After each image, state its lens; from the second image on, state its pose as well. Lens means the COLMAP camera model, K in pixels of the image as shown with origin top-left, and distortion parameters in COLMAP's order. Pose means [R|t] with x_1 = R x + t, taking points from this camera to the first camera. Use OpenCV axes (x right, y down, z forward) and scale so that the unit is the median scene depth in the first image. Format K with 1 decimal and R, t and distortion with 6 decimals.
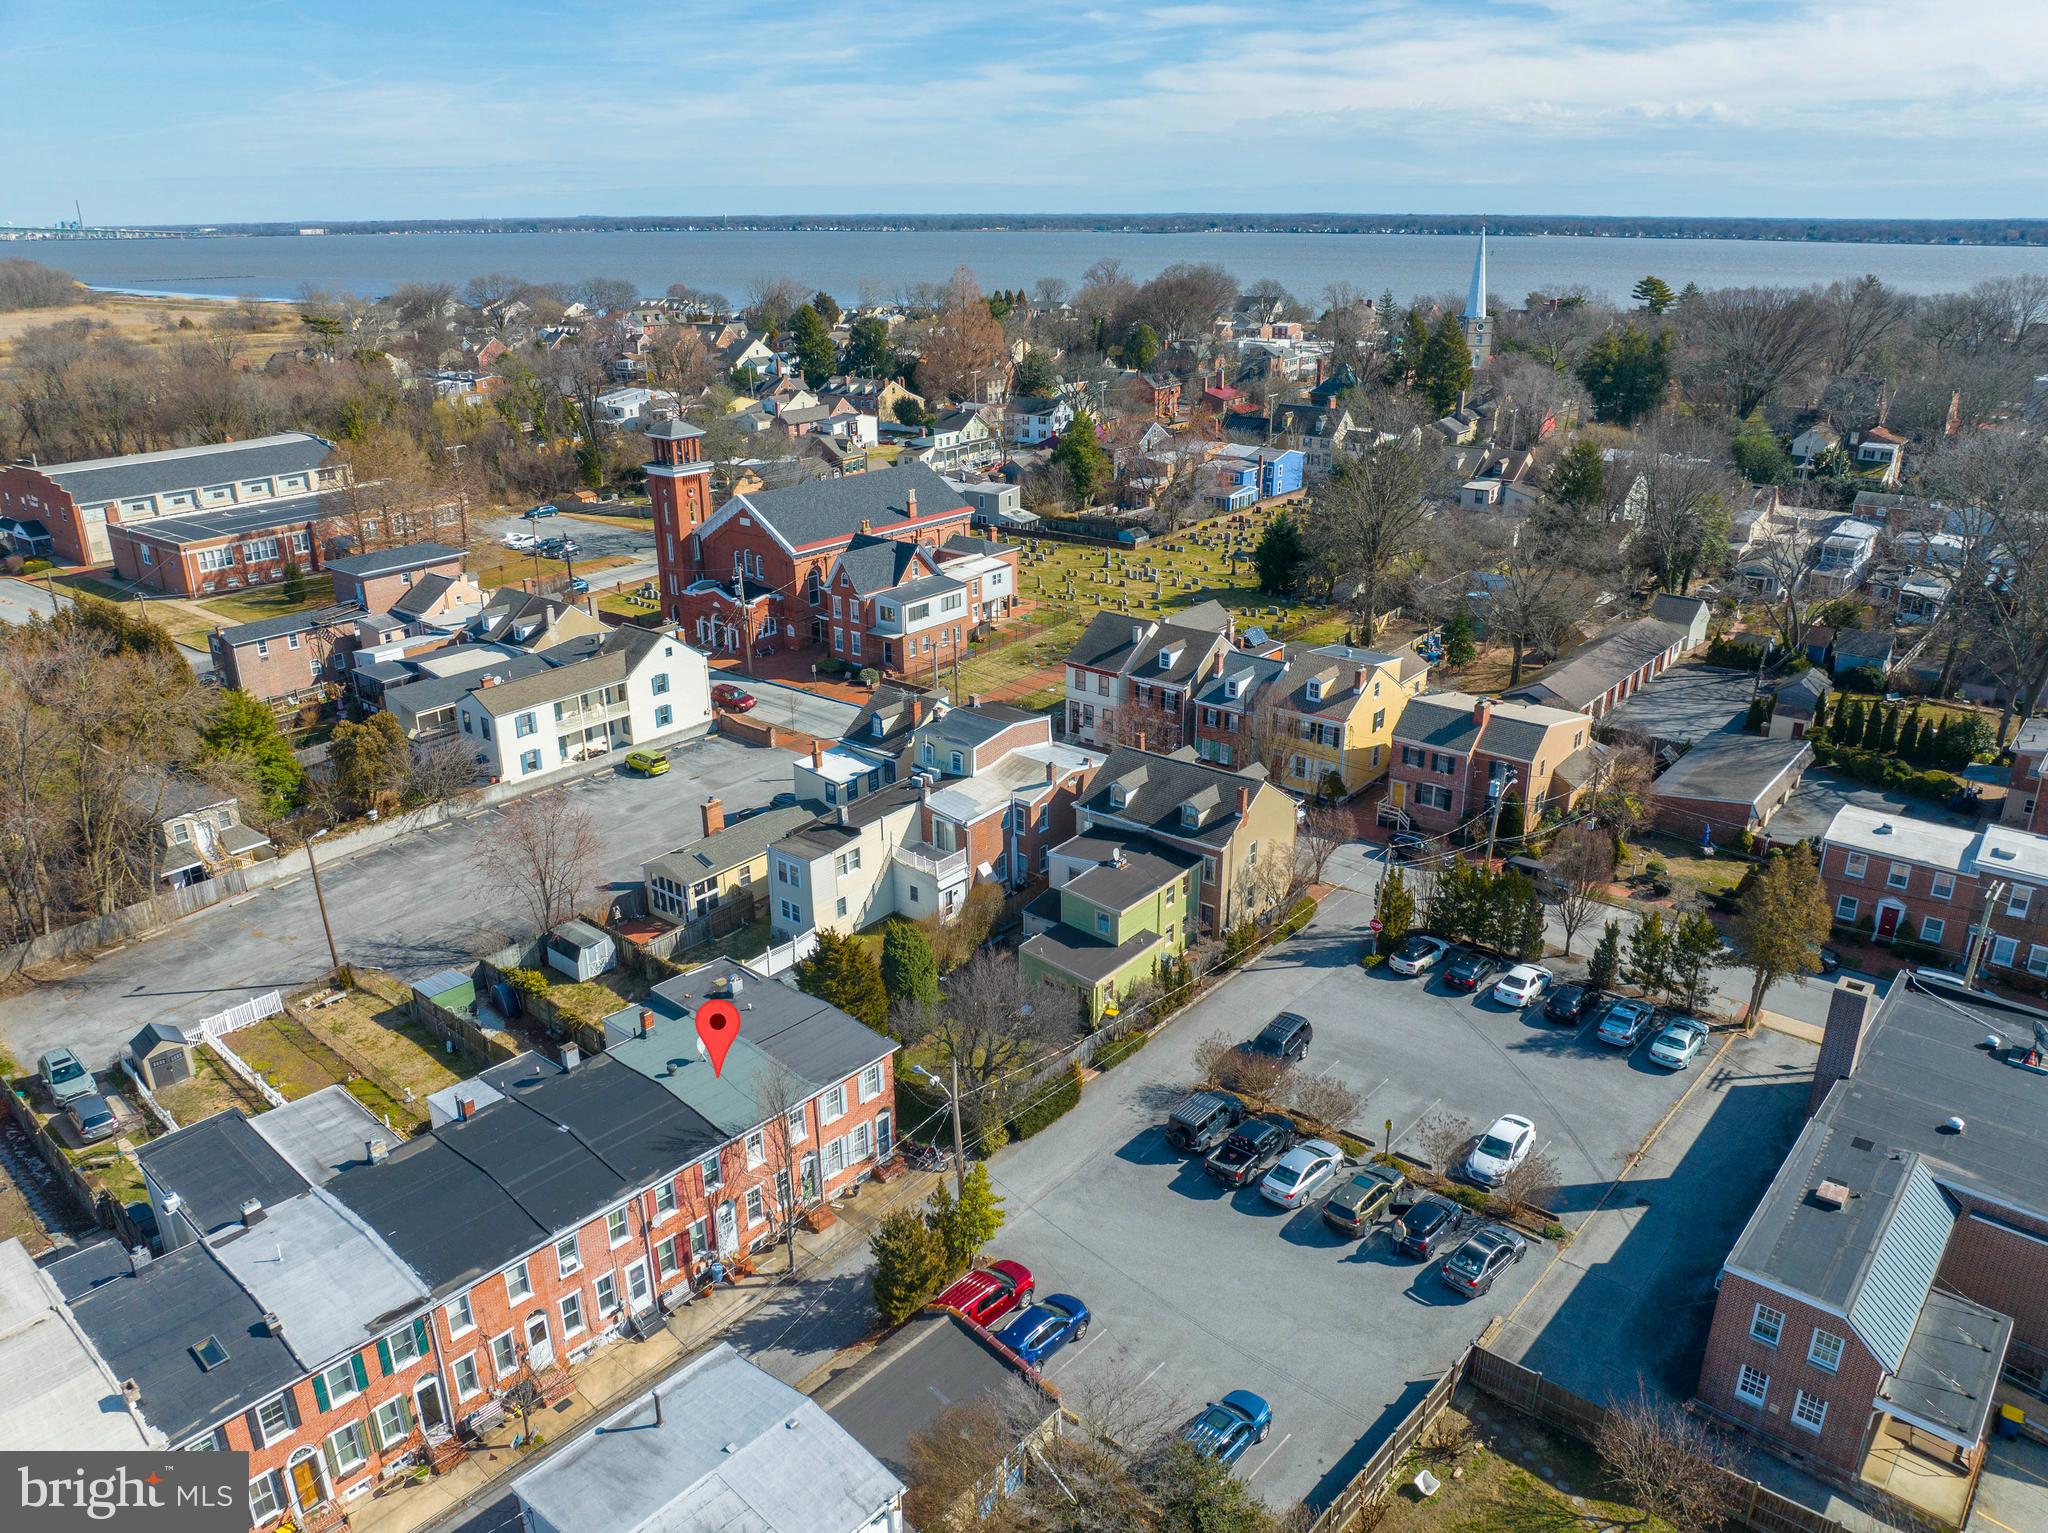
lens RADIAL K [[1430.3, 0, 1024.0], [0, 1430.3, 766.5], [0, 0, 1]] dist [-0.034365, -0.007490]
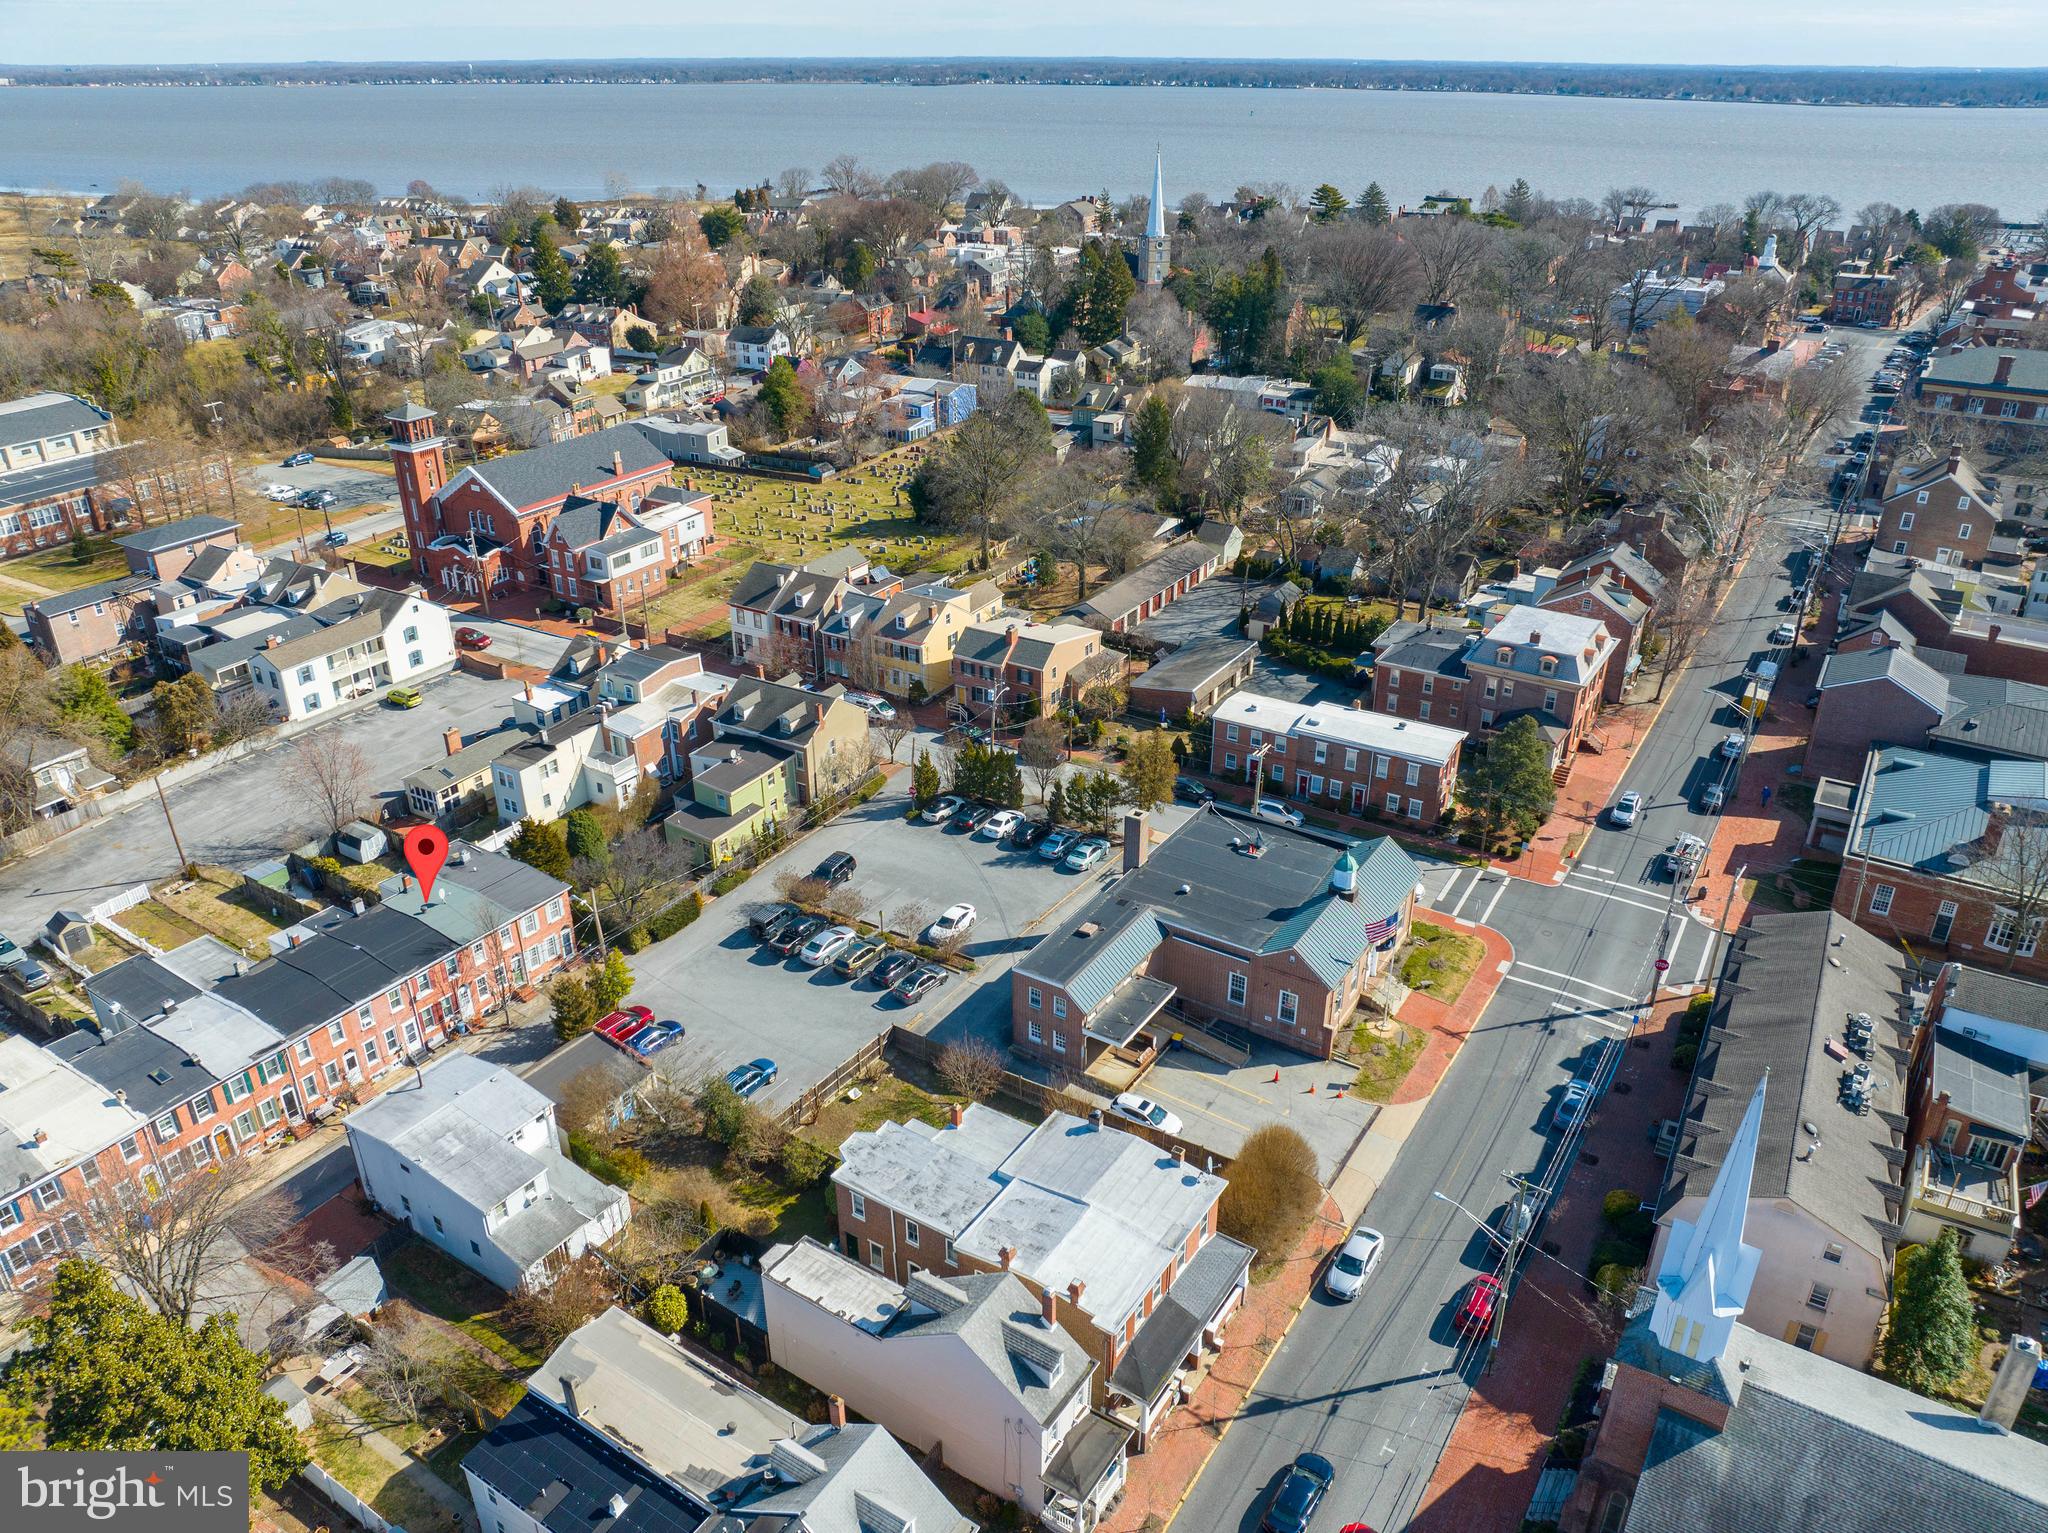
lens RADIAL K [[1412.4, 0, 1024.0], [0, 1412.4, 766.5], [0, 0, 1]] dist [-0.041252, 0.000118]
pose [[0.988960, -0.058864, 0.135987, 0.134653], [0.045654, 0.994109, 0.098300, -0.045669], [-0.140972, -0.091006, 0.985822, -0.398216]]
